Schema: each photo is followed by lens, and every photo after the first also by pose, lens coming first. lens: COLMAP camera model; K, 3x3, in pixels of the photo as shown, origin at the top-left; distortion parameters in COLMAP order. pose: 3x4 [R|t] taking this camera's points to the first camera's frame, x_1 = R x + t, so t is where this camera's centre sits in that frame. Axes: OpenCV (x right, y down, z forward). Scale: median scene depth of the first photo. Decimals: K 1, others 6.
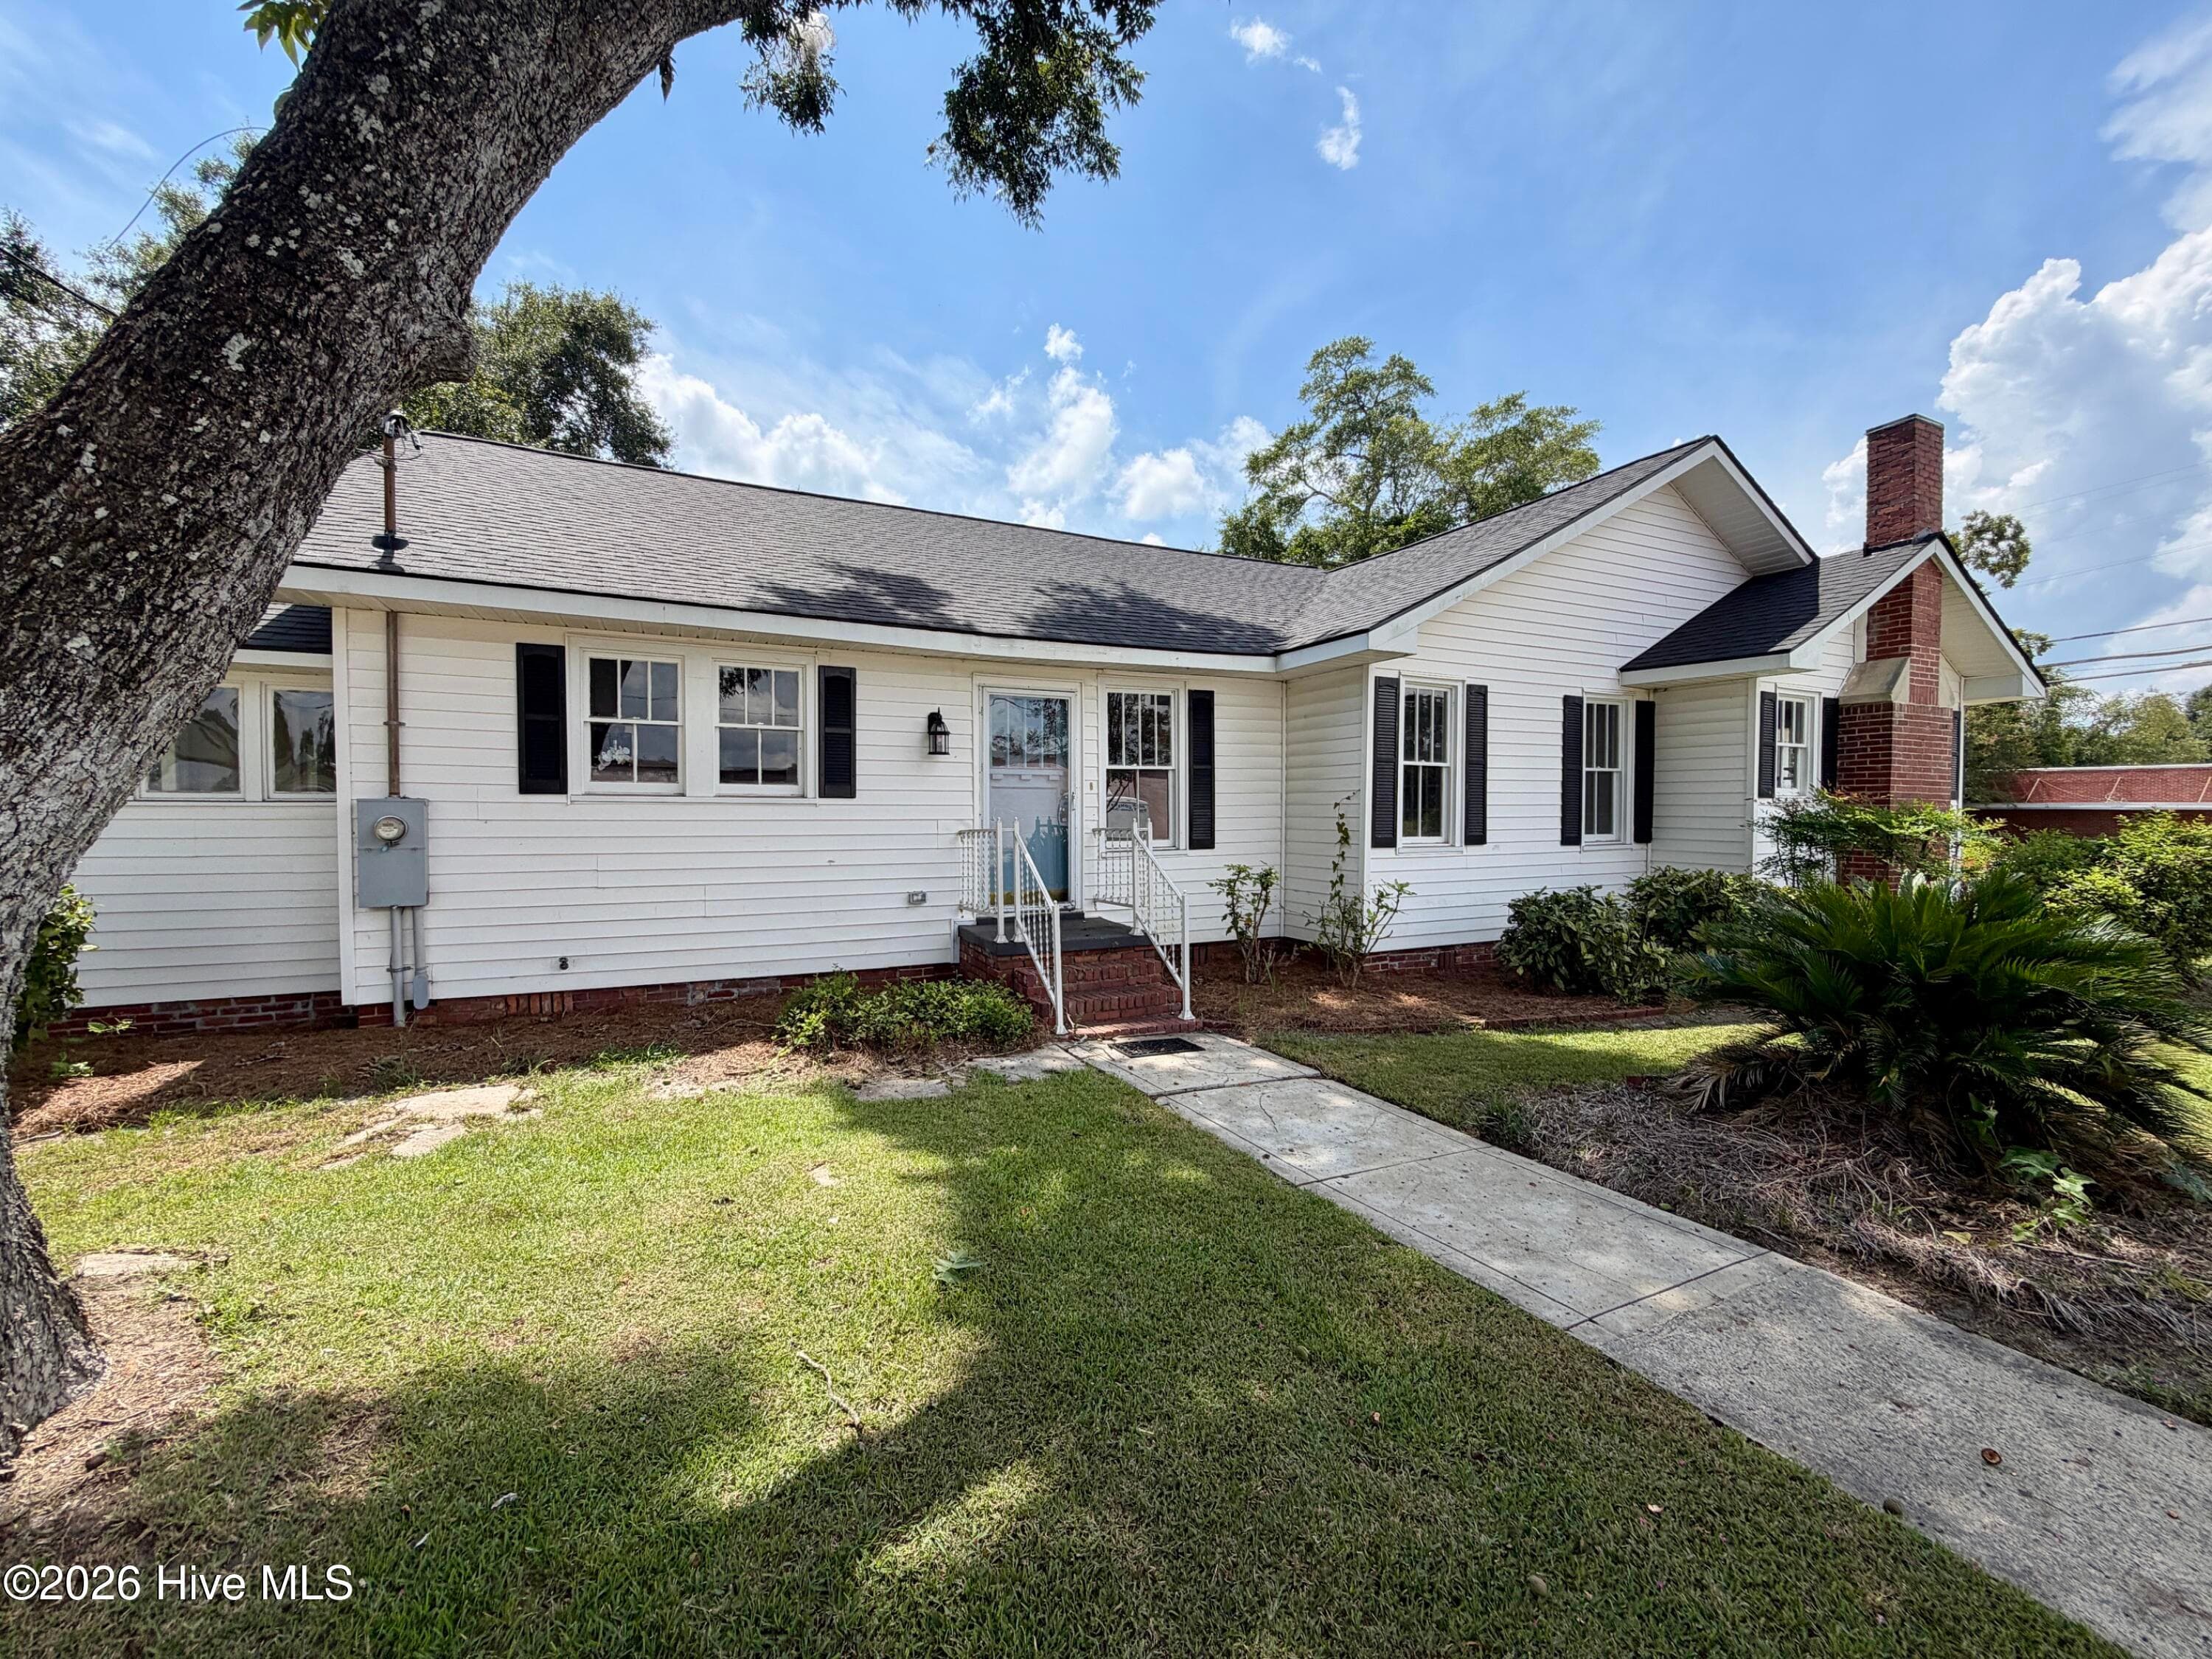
lens RADIAL K [[879.6, 0, 1094.0], [0, 879.6, 831.0], [0, 0, 1]] dist [0.000786, -0.000280]
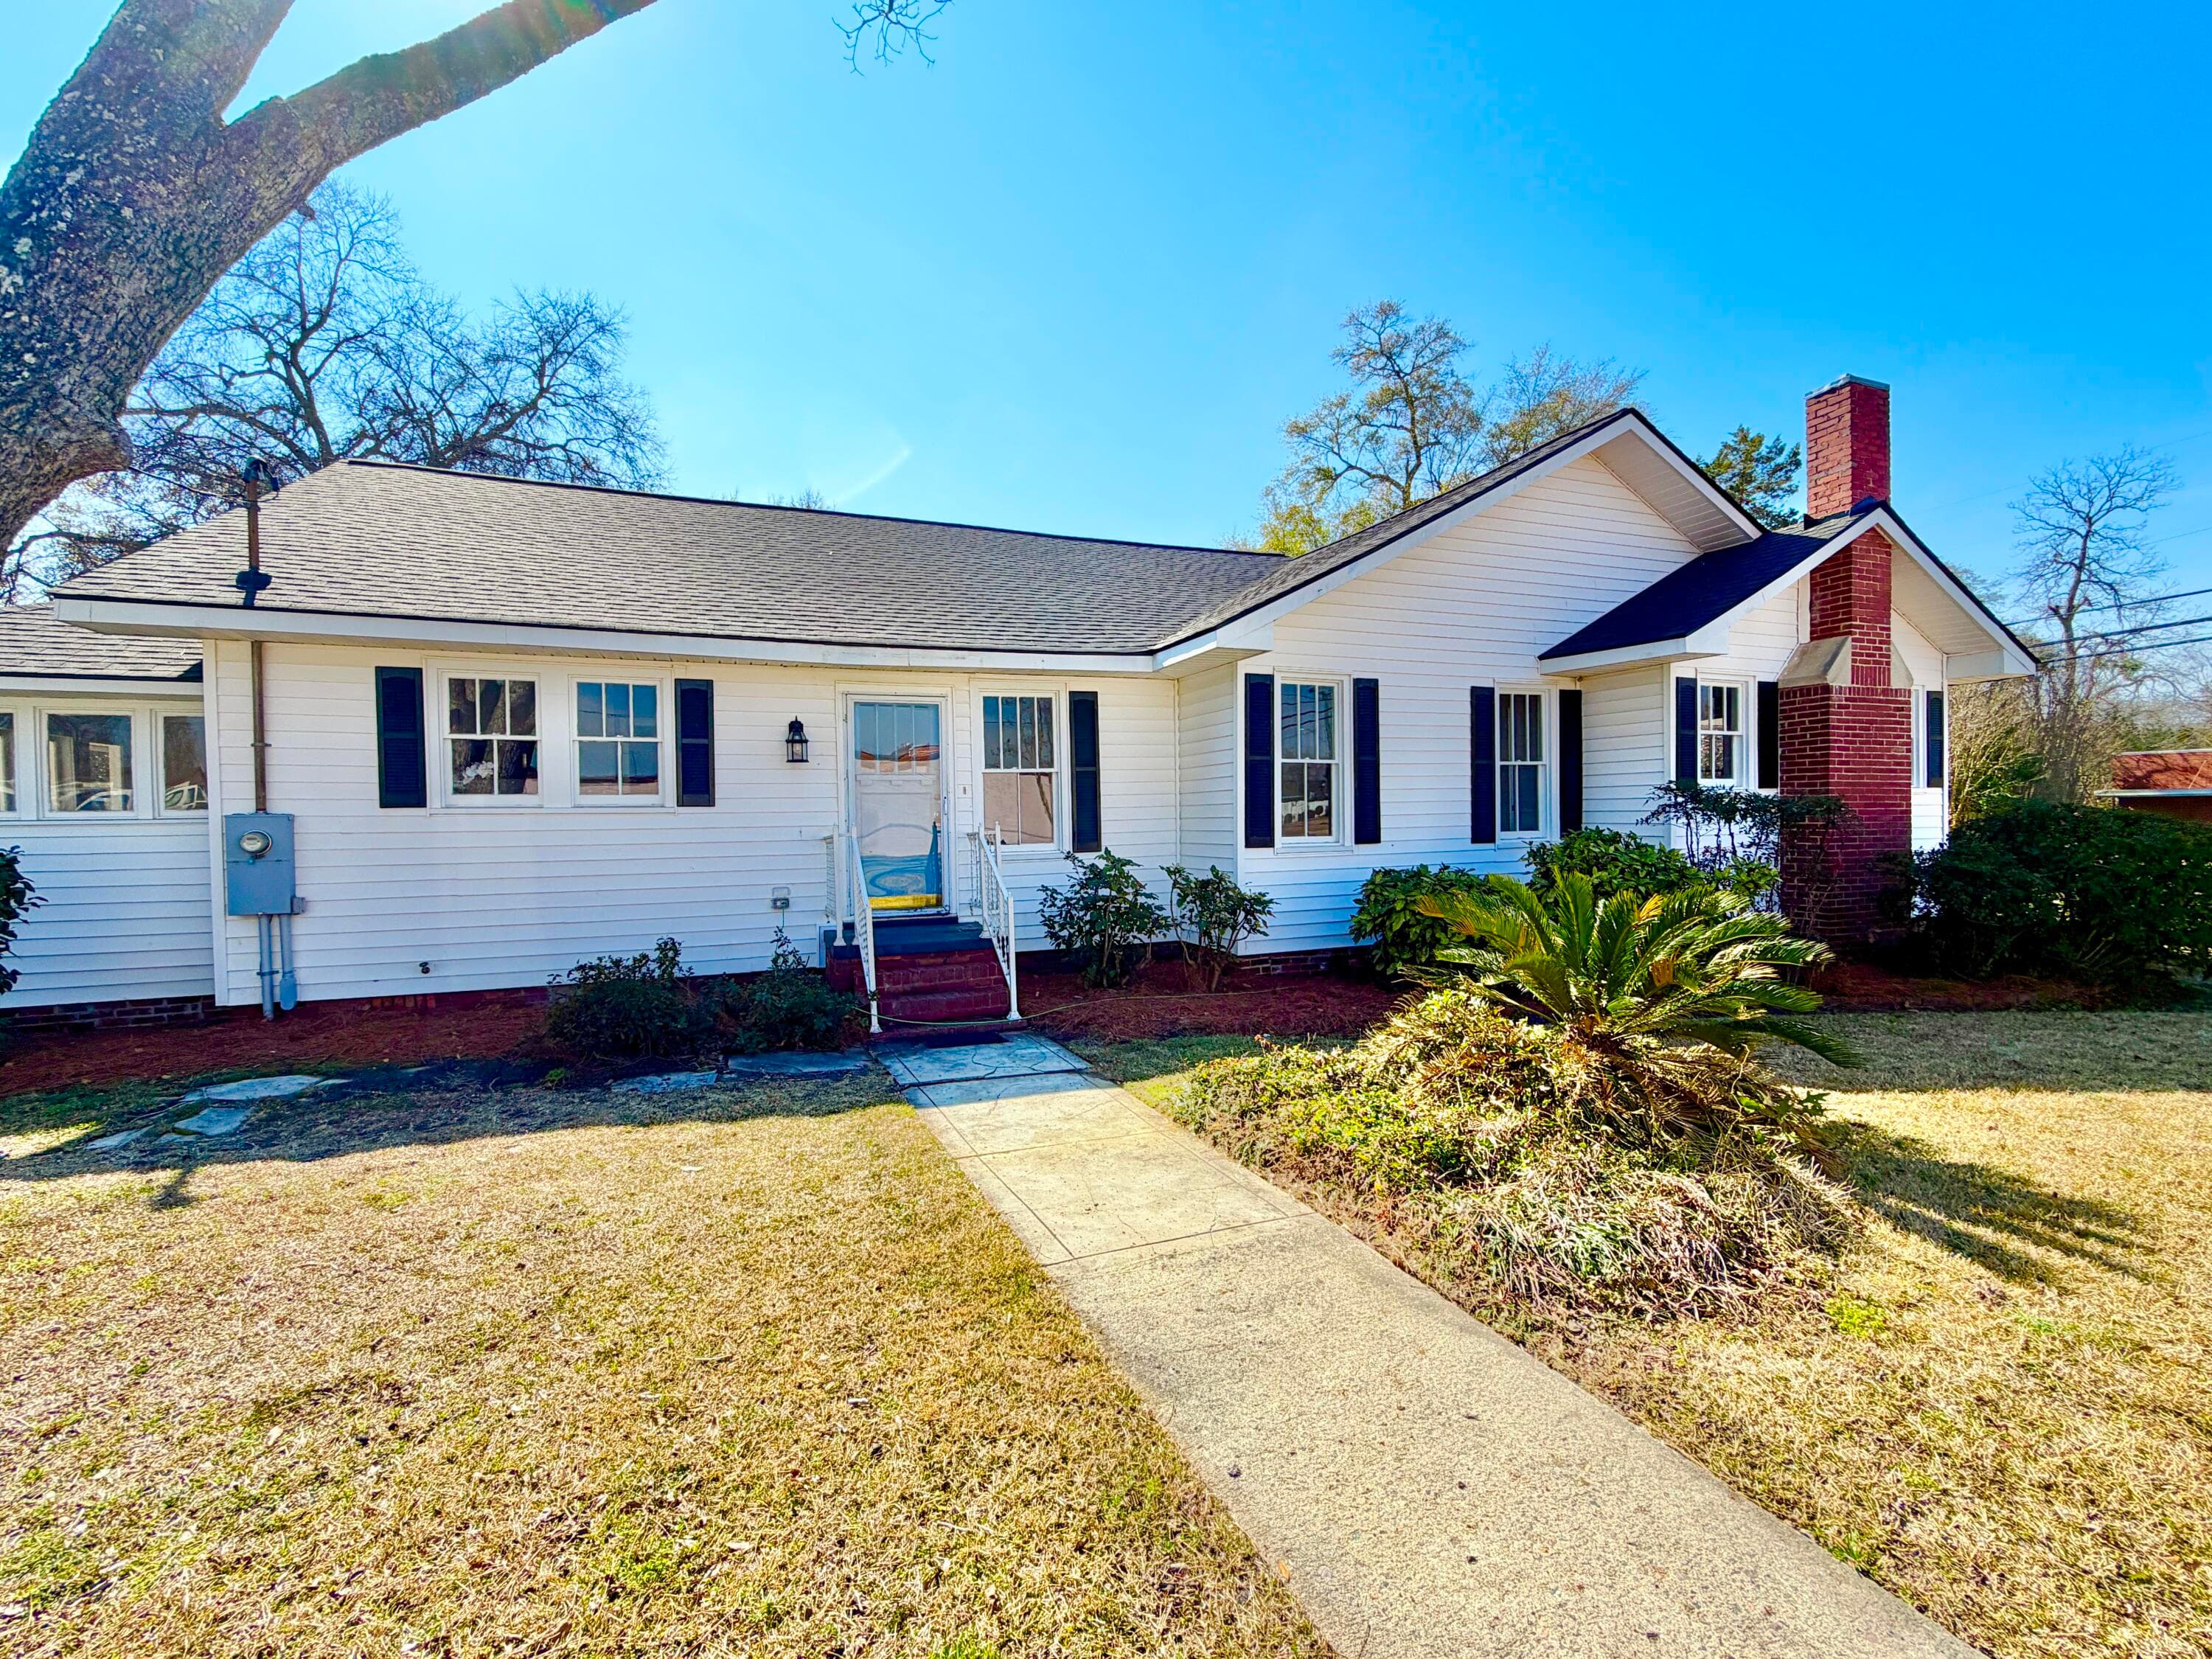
lens RADIAL K [[953.5, 0, 1100.9], [0, 953.5, 831.9], [0, 0, 1]] dist [0.002056, -0.001057]
pose [[0.997523, -0.015506, -0.068609, 0.273501], [0.015041, 0.999860, -0.007284, 0.007595], [0.068713, 0.006234, 0.997617, -0.084475]]
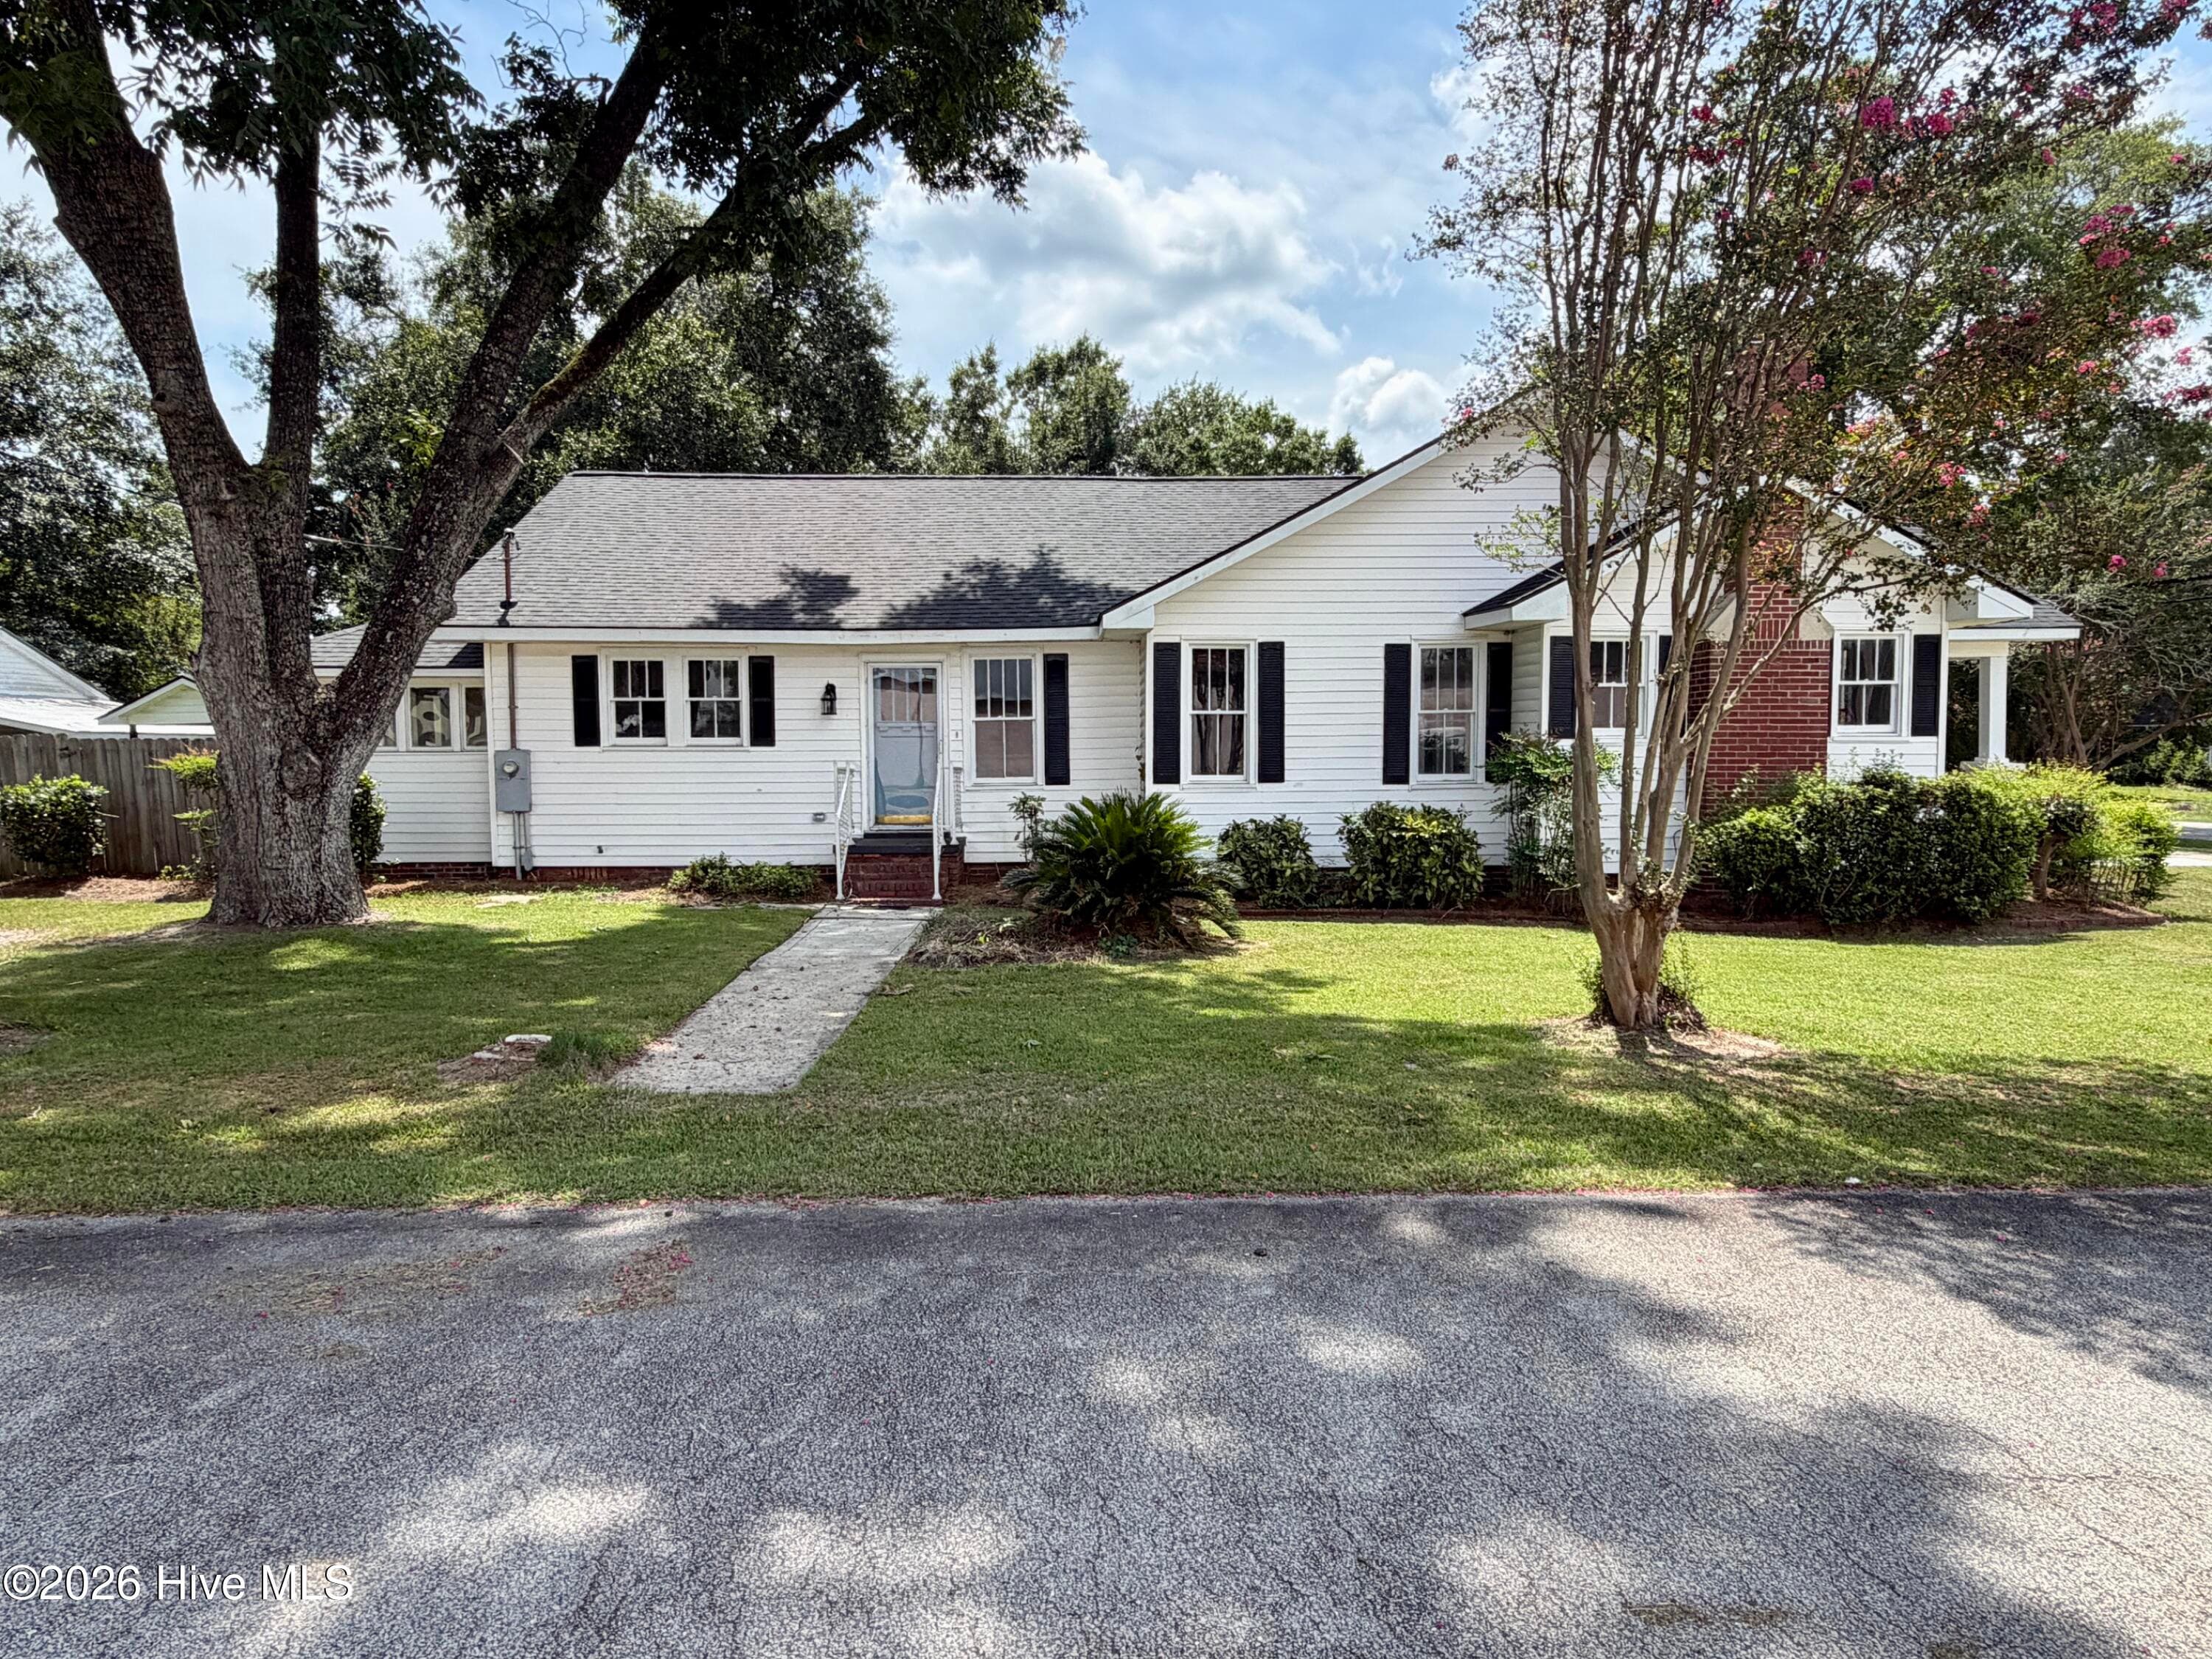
lens RADIAL K [[1375.4, 0, 1106.0], [0, 1375.4, 829.5], [0, 0, 1]] dist [0.005159, 0.000238]
pose [[0.918948, 0.018895, -0.393926, 1.207587], [-0.002450, 0.999106, 0.042208, 0.002884], [0.394371, -0.037822, 0.918173, -0.931500]]
